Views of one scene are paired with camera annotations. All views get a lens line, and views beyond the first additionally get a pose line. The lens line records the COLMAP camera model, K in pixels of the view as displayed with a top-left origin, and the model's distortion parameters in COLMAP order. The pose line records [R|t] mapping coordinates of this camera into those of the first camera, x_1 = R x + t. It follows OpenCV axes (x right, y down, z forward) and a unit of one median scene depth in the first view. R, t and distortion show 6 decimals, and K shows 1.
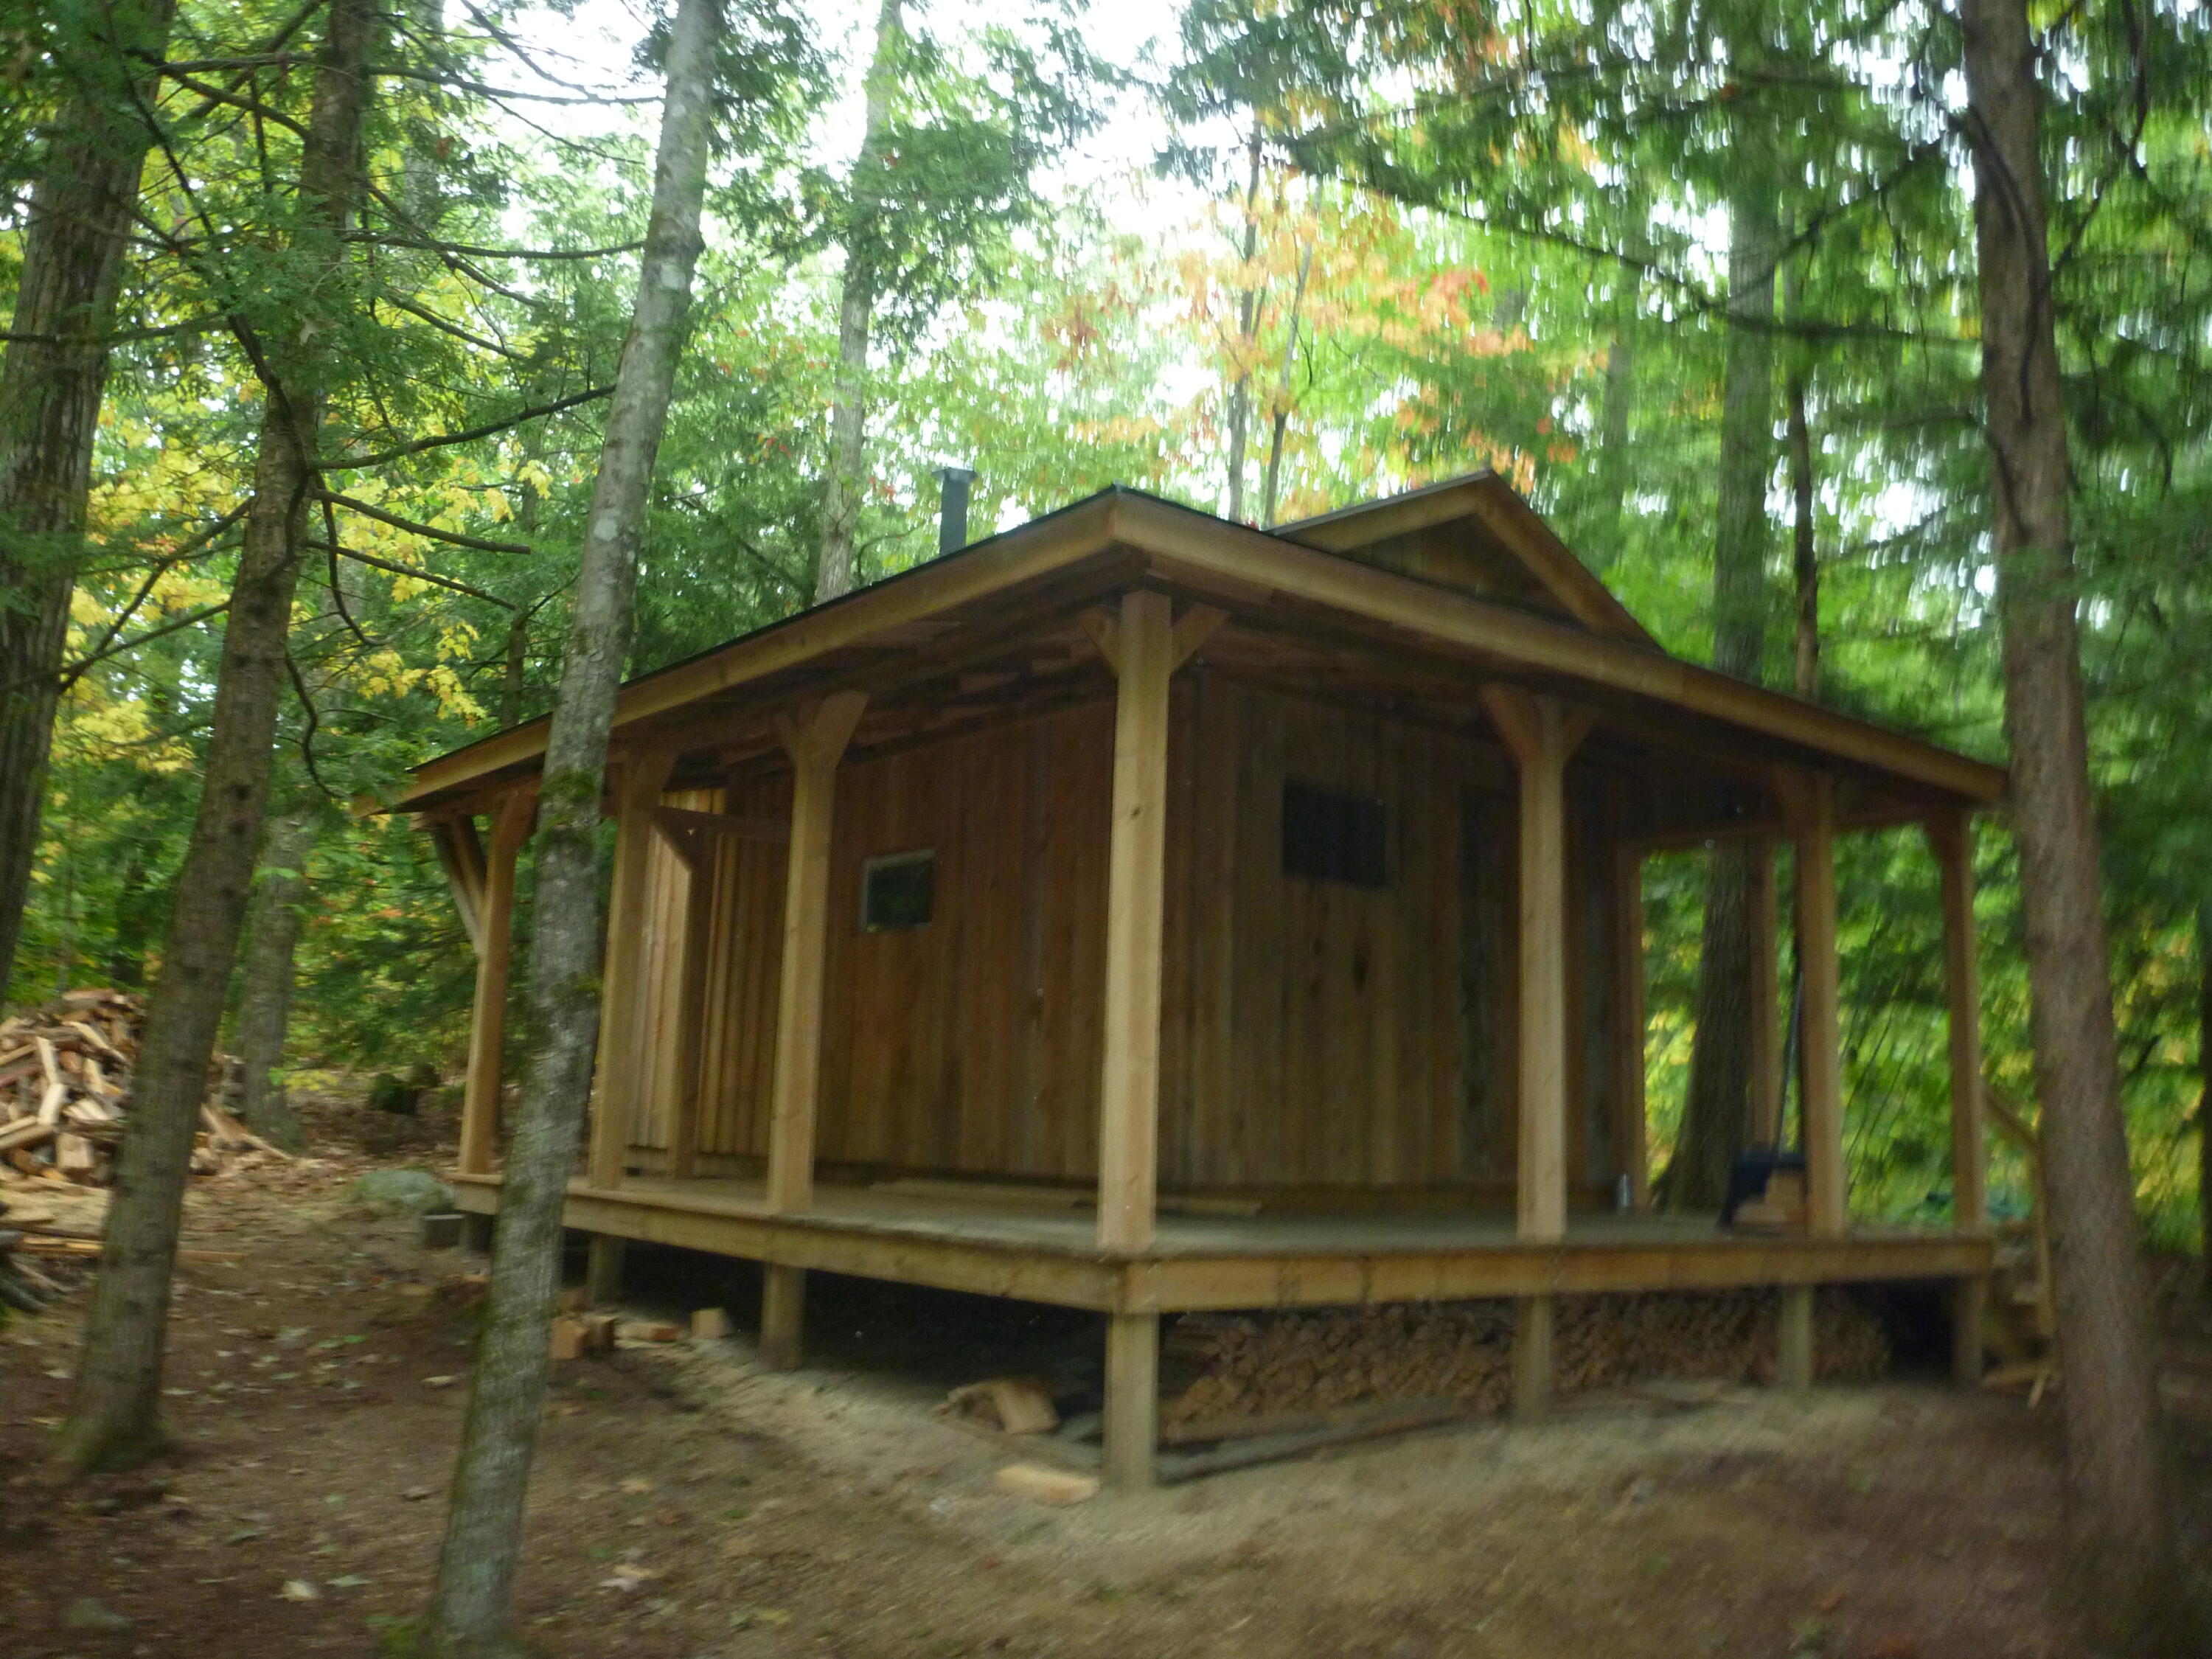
lens RADIAL K [[1797.7, 0, 1109.5], [0, 1797.7, 833.1], [0, 0, 1]] dist [-0.064789, -0.002257]
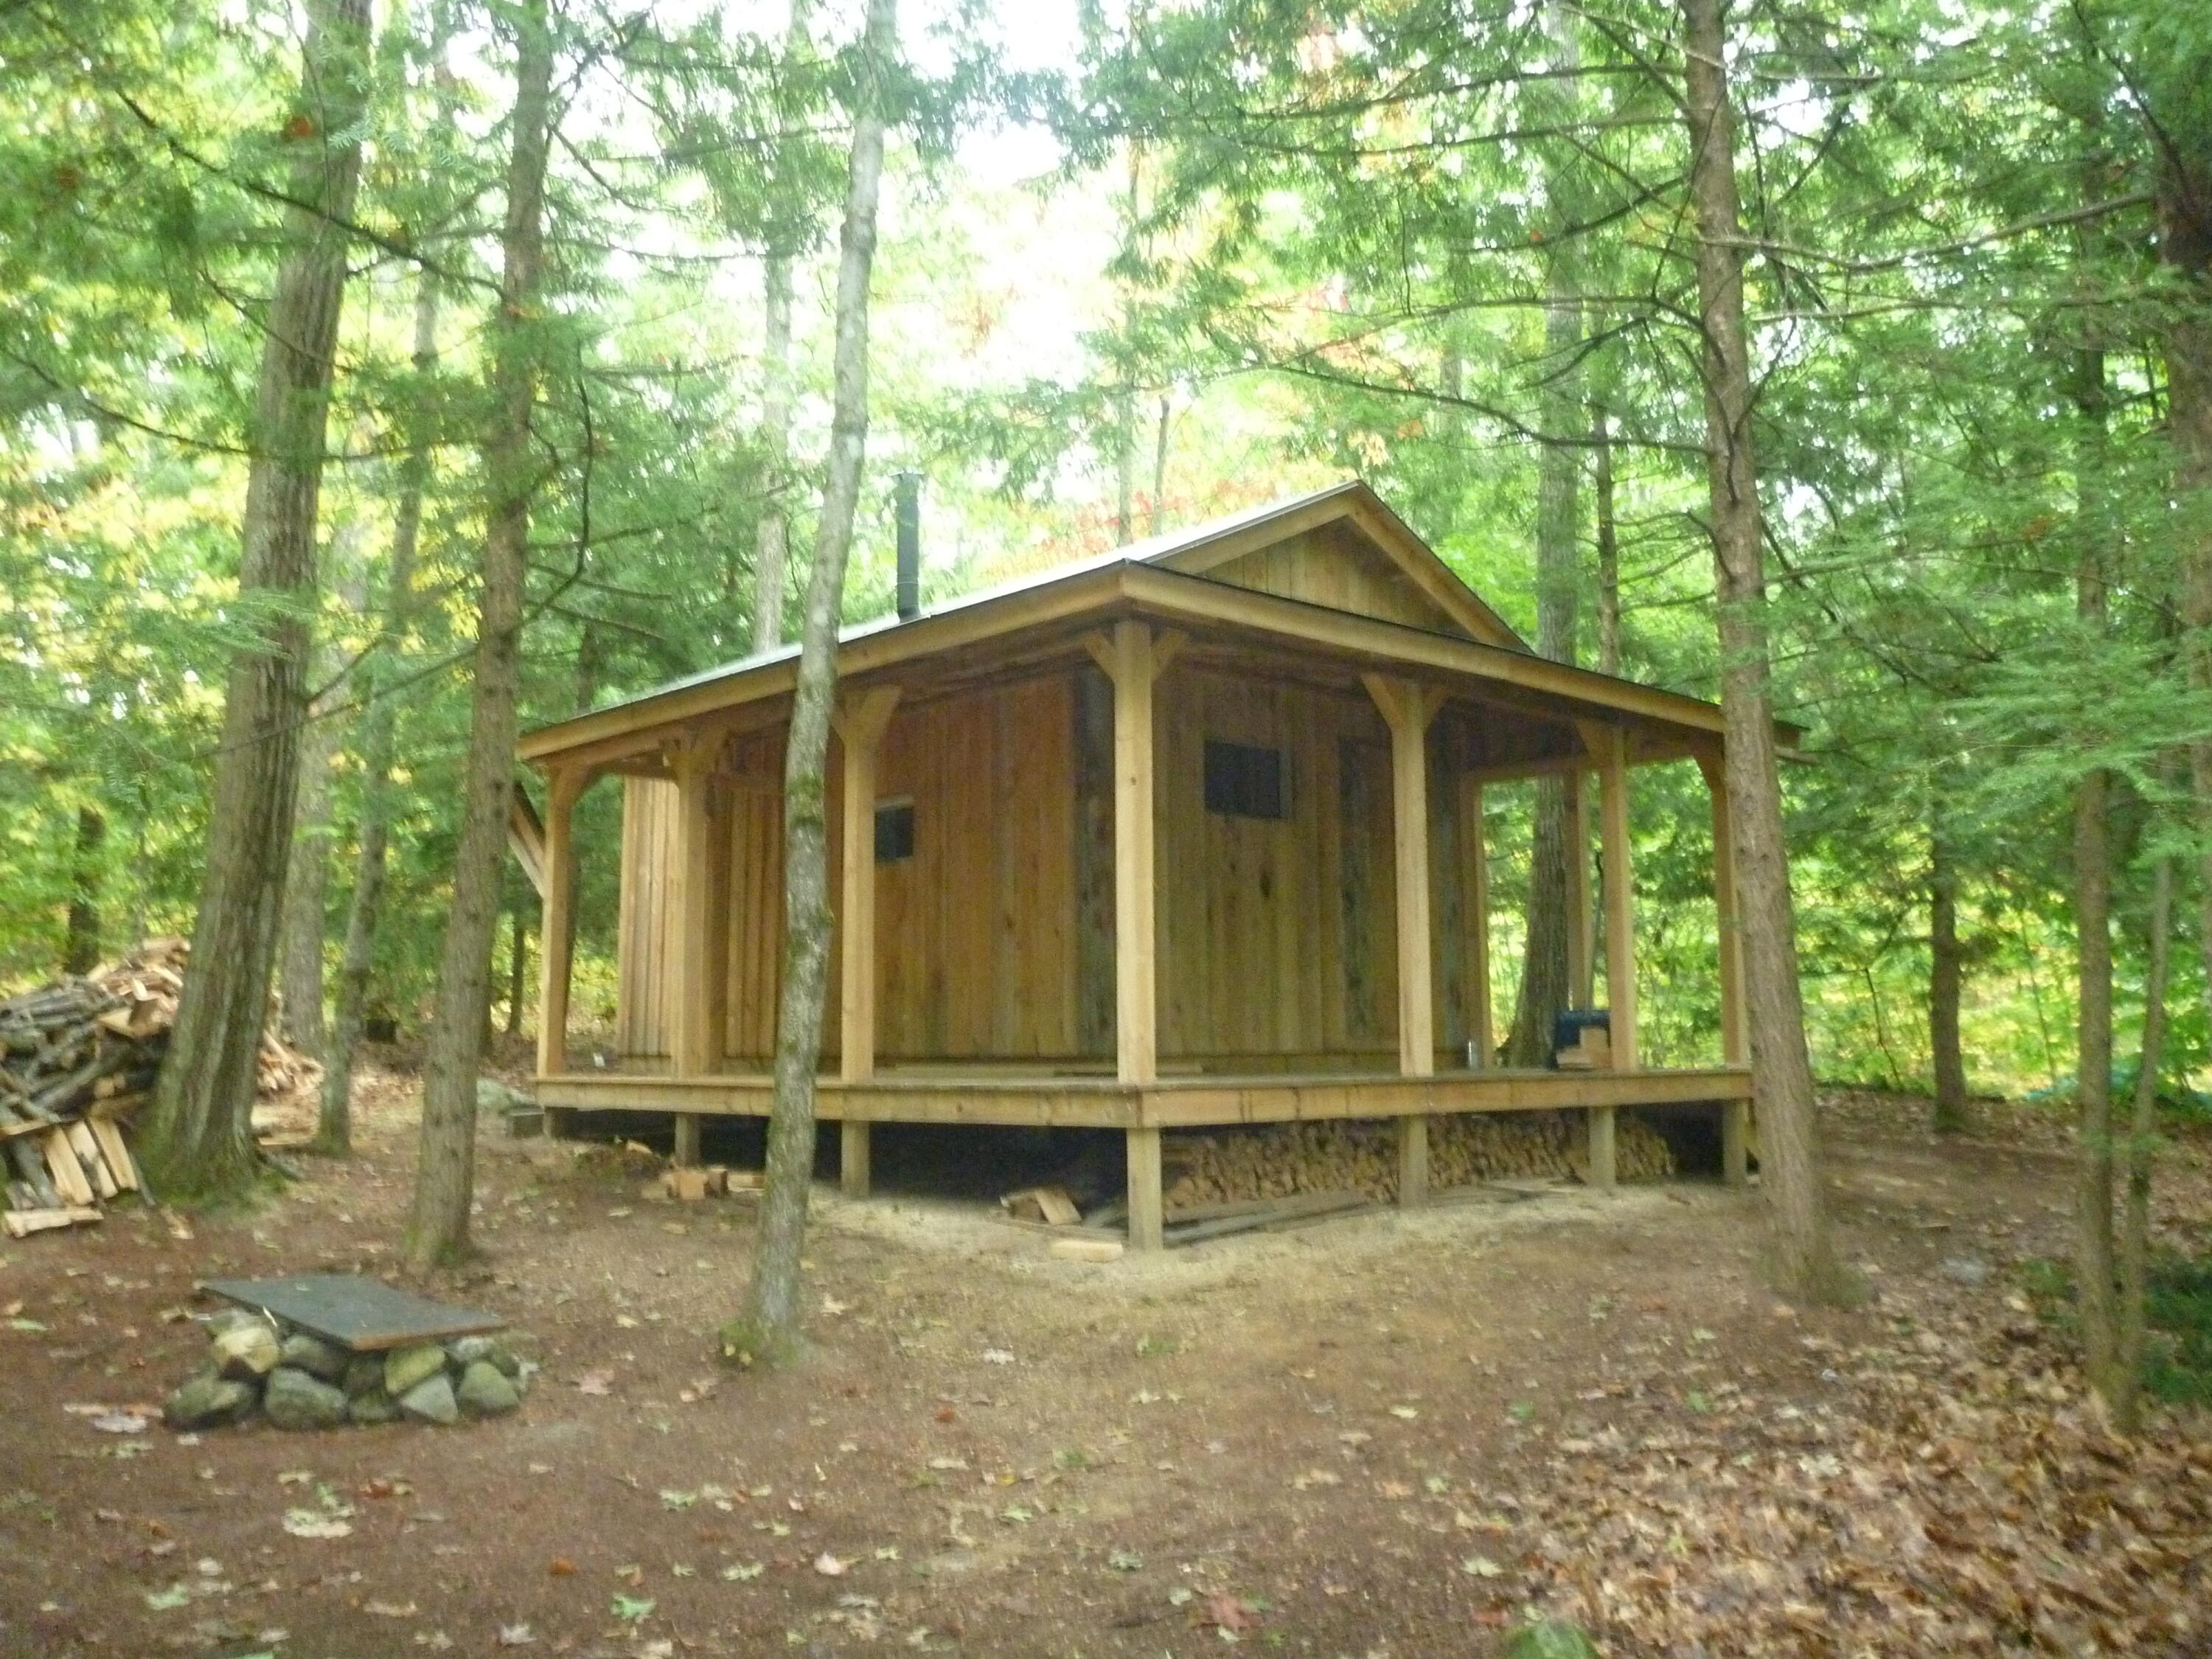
lens RADIAL K [[1797.7, 0, 1102.9], [0, 1797.7, 820.2], [0, 0, 1]] dist [-0.064789, -0.002257]
pose [[0.996229, -0.030626, 0.081176, -0.093062], [0.027373, 0.998788, 0.040896, -0.028995], [-0.082330, -0.038520, 0.995860, -0.308219]]
